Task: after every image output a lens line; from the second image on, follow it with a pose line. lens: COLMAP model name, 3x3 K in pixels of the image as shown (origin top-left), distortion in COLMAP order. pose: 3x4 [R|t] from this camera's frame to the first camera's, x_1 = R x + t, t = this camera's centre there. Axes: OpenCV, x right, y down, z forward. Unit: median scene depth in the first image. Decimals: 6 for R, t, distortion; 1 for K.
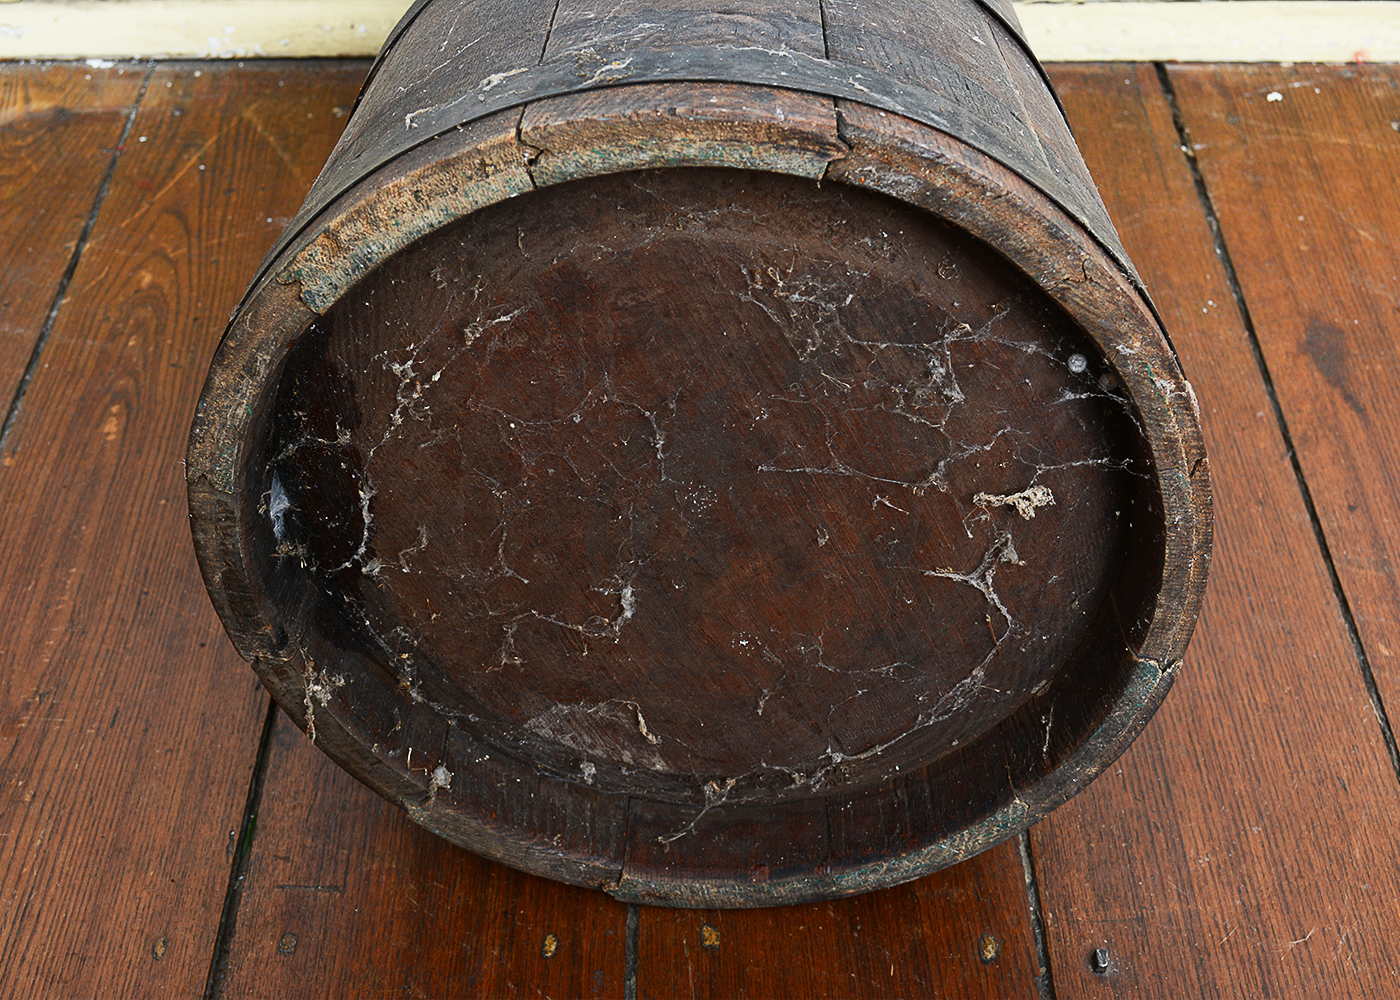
lens RADIAL K [[2004.2, 0, 697.7], [0, 2004.2, 496.5], [0, 0, 1]] dist [-0.032084, 0.000000]
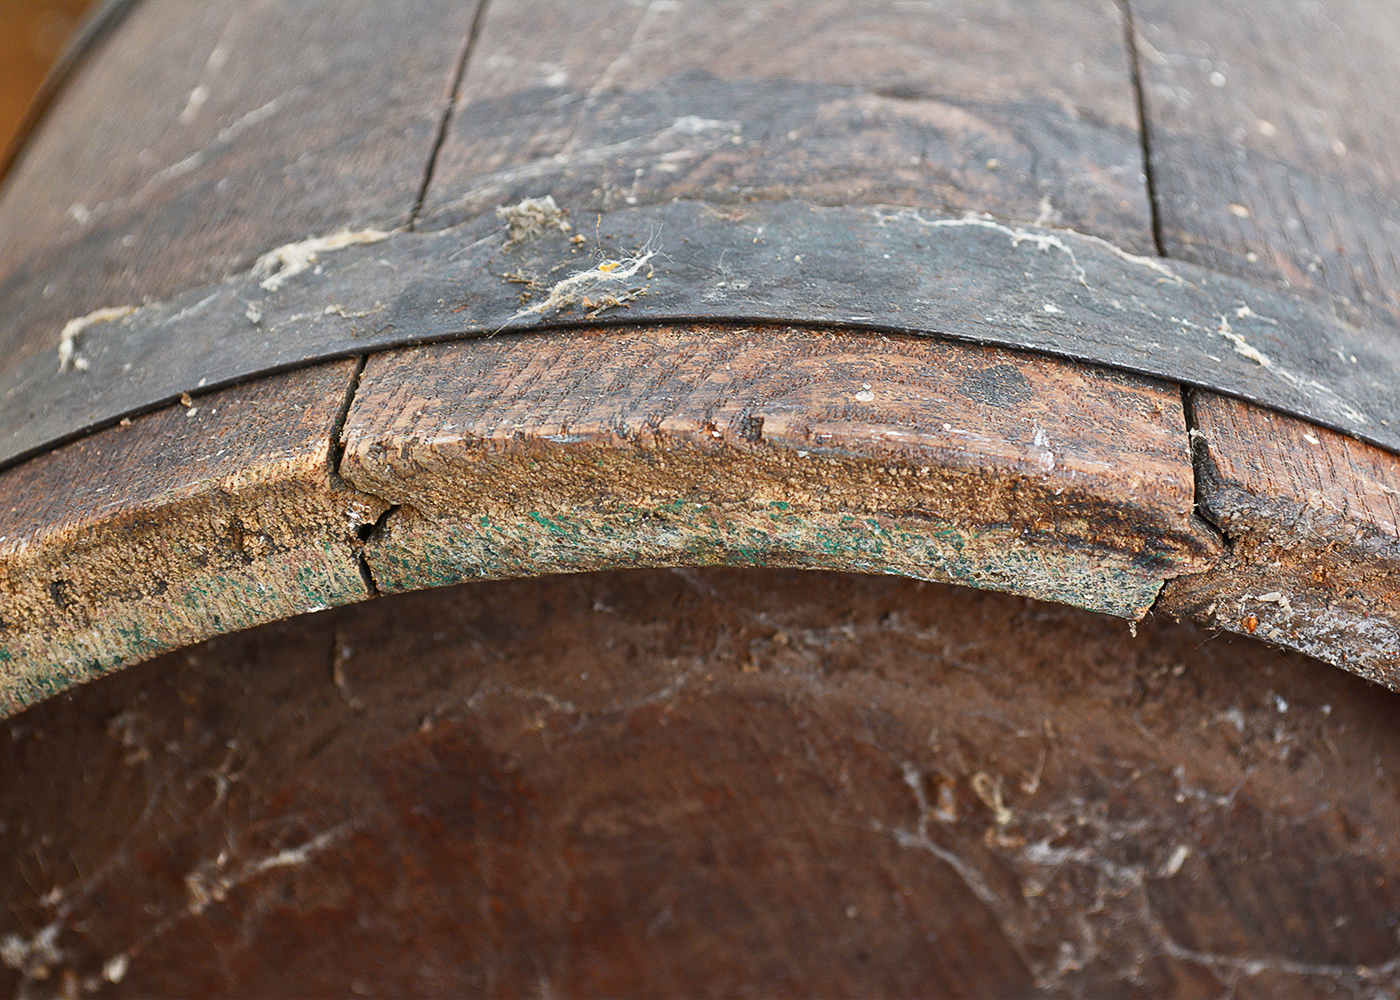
lens RADIAL K [[3422.5, 0, 701.8], [0, 3422.5, 498.3], [0, 0, 1]] dist [0.047997, 0.000000]
pose [[0.998452, 0.054536, -0.010936, -0.013255], [-0.054707, 0.998375, -0.015963, -0.155380], [0.010048, 0.016536, 0.999813, 0.339758]]
